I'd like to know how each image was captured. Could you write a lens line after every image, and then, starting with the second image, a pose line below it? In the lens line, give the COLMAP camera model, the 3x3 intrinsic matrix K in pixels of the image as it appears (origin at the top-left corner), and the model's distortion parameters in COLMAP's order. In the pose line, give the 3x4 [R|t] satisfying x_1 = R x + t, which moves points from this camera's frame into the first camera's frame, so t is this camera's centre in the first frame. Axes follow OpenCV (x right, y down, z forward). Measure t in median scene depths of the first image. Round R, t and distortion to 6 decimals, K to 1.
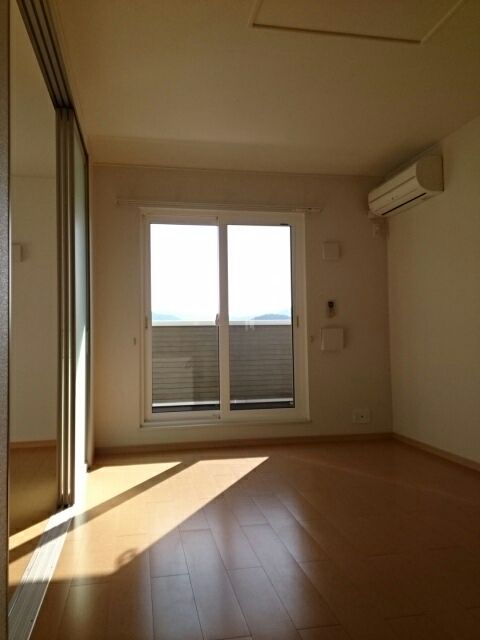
lens RADIAL K [[504.8, 0, 238.9], [0, 504.8, 319.7], [0, 0, 1]] dist [0.068963, -0.047424]
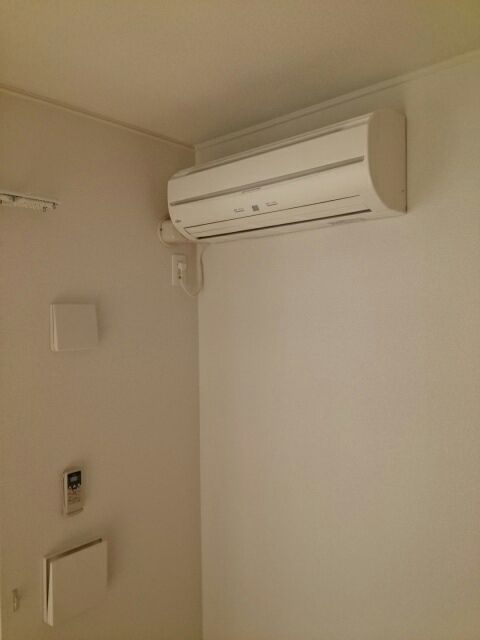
lens RADIAL K [[504.8, 0, 239.1], [0, 504.8, 320.3], [0, 0, 1]] dist [0.068963, -0.047424]
pose [[0.826145, 0.007010, 0.563414, 0.075898], [-0.024480, 0.999425, 0.023460, -0.151220], [-0.562926, -0.033174, 0.825842, 0.644895]]
